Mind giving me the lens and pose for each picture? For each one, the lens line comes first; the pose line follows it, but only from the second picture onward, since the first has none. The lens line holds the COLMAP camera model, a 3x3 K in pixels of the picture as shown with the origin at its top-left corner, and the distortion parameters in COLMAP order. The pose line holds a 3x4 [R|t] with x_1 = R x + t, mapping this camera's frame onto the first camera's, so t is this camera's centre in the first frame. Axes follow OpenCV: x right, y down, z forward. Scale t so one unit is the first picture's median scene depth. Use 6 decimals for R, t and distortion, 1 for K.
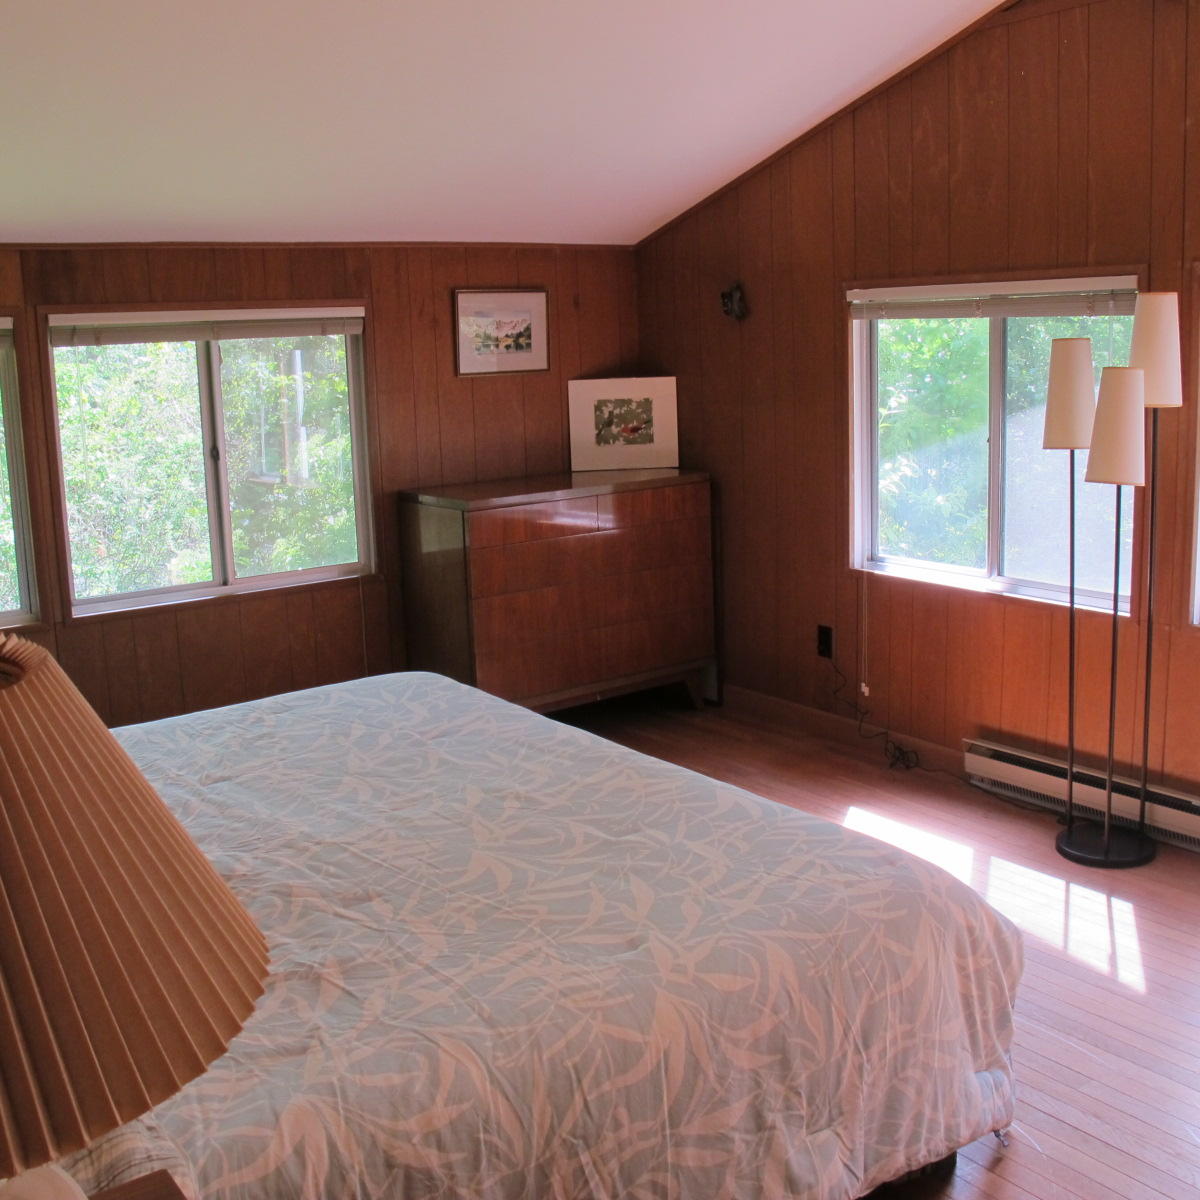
lens RADIAL K [[1341.3, 0, 586.8], [0, 1341.3, 566.3], [0, 0, 1]] dist [-0.157836, 0.129615]
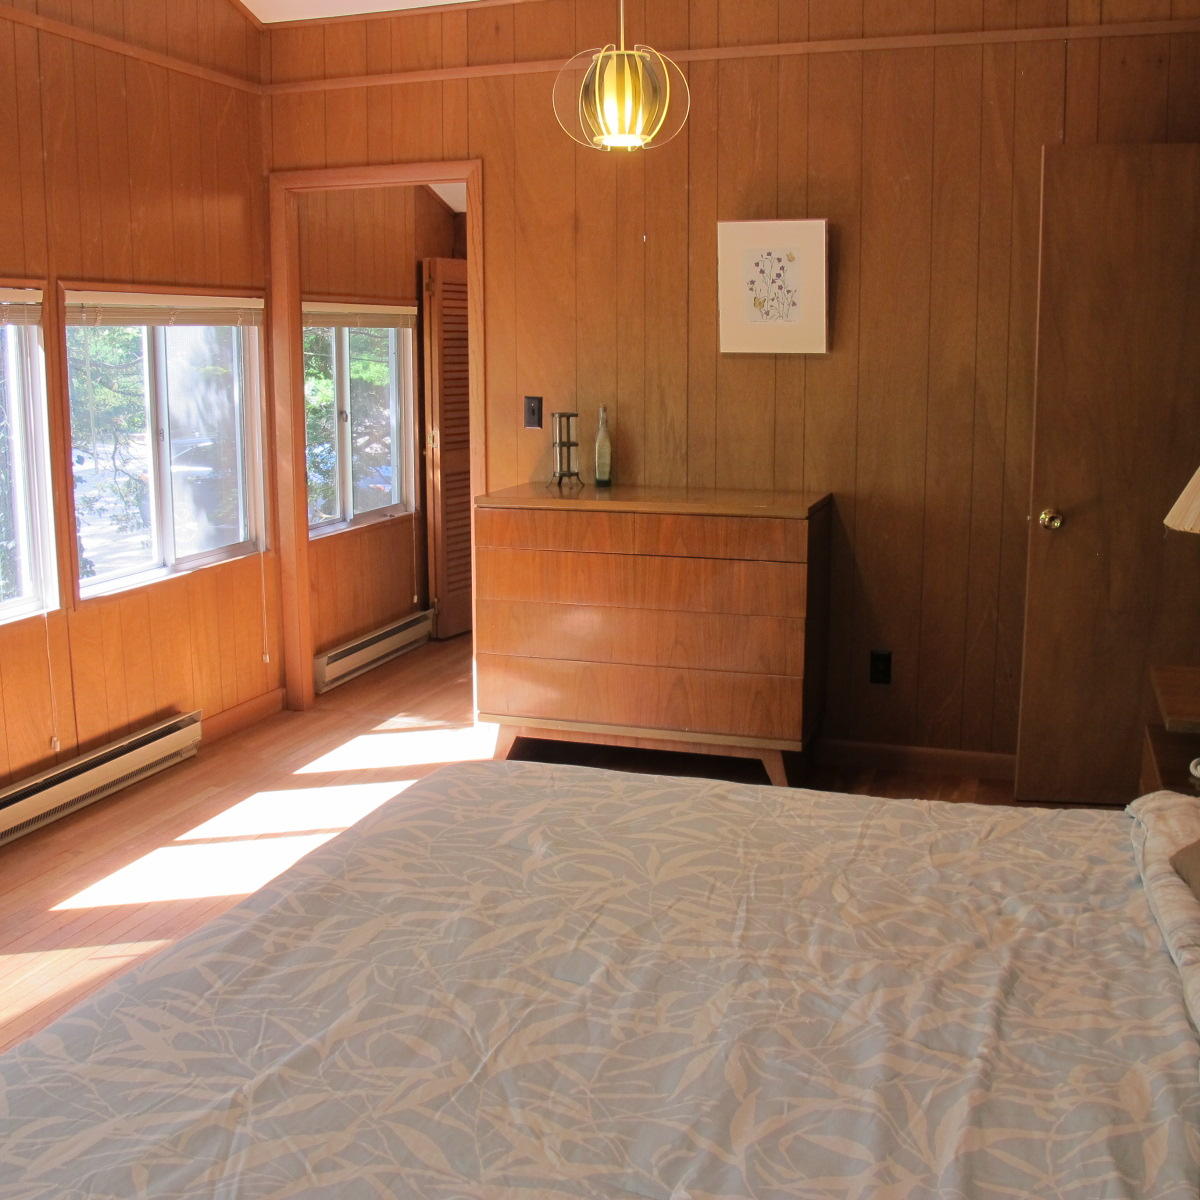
lens RADIAL K [[1341.3, 0, 586.8], [0, 1341.3, 566.3], [0, 0, 1]] dist [-0.157836, 0.129615]
pose [[-0.571134, -0.100685, 0.814658, -0.755422], [0.158115, 0.960369, 0.229544, -0.201373], [-0.805484, 0.259910, -0.532580, 1.437349]]
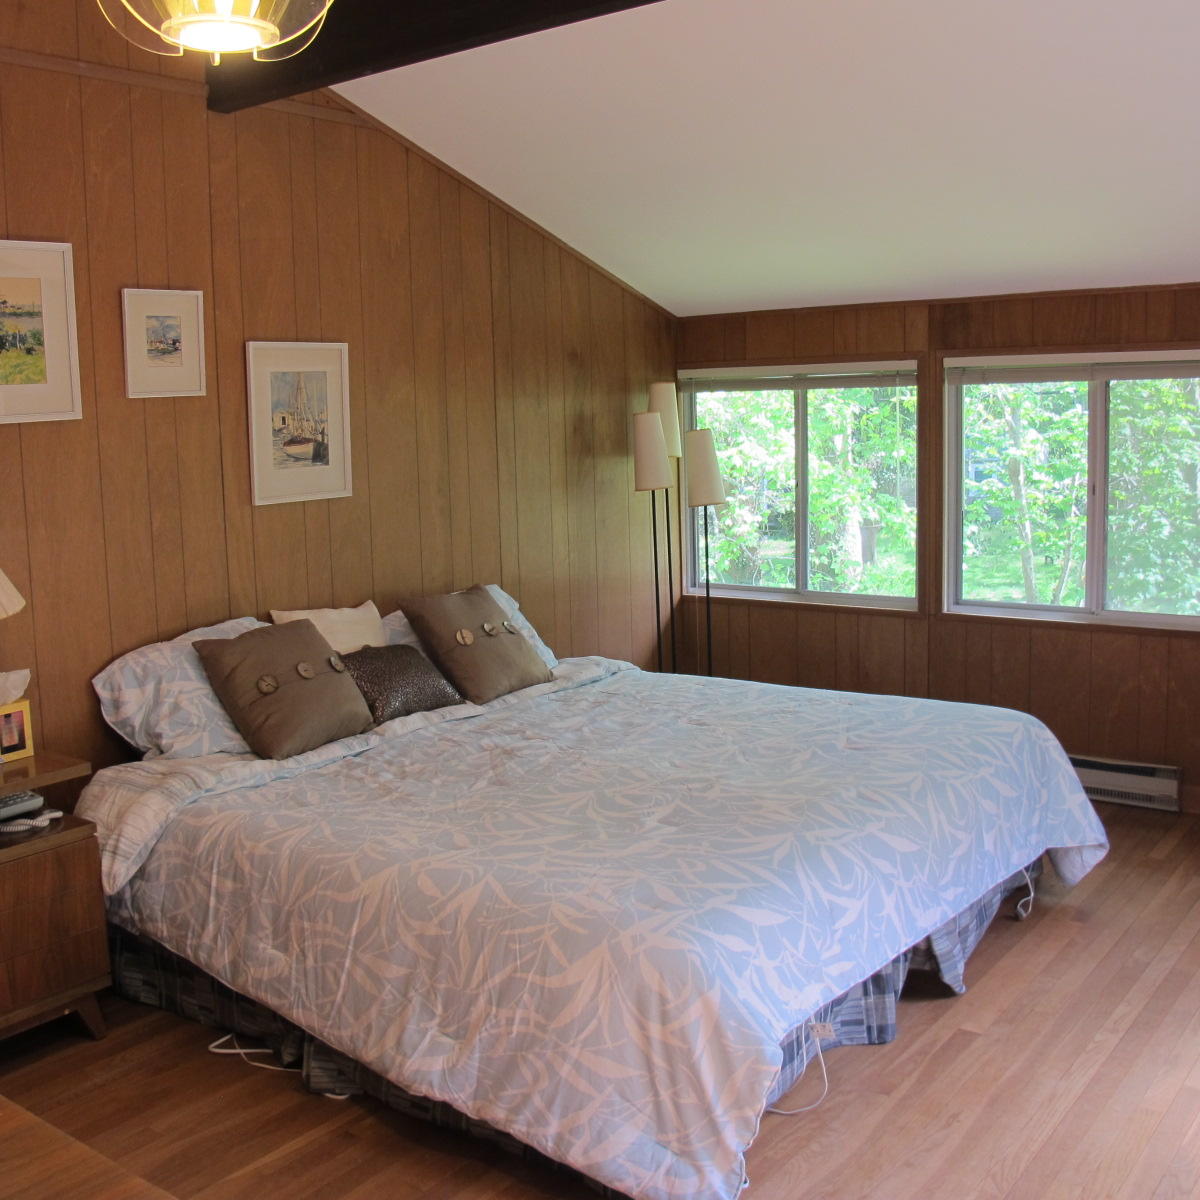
lens RADIAL K [[1341.3, 0, 586.8], [0, 1341.3, 566.3], [0, 0, 1]] dist [-0.157836, 0.129615]
pose [[0.284022, 0.138777, -0.948721, 1.113495], [-0.141469, 0.984706, 0.101689, -0.134526], [0.948324, 0.105333, 0.299311, 0.569278]]
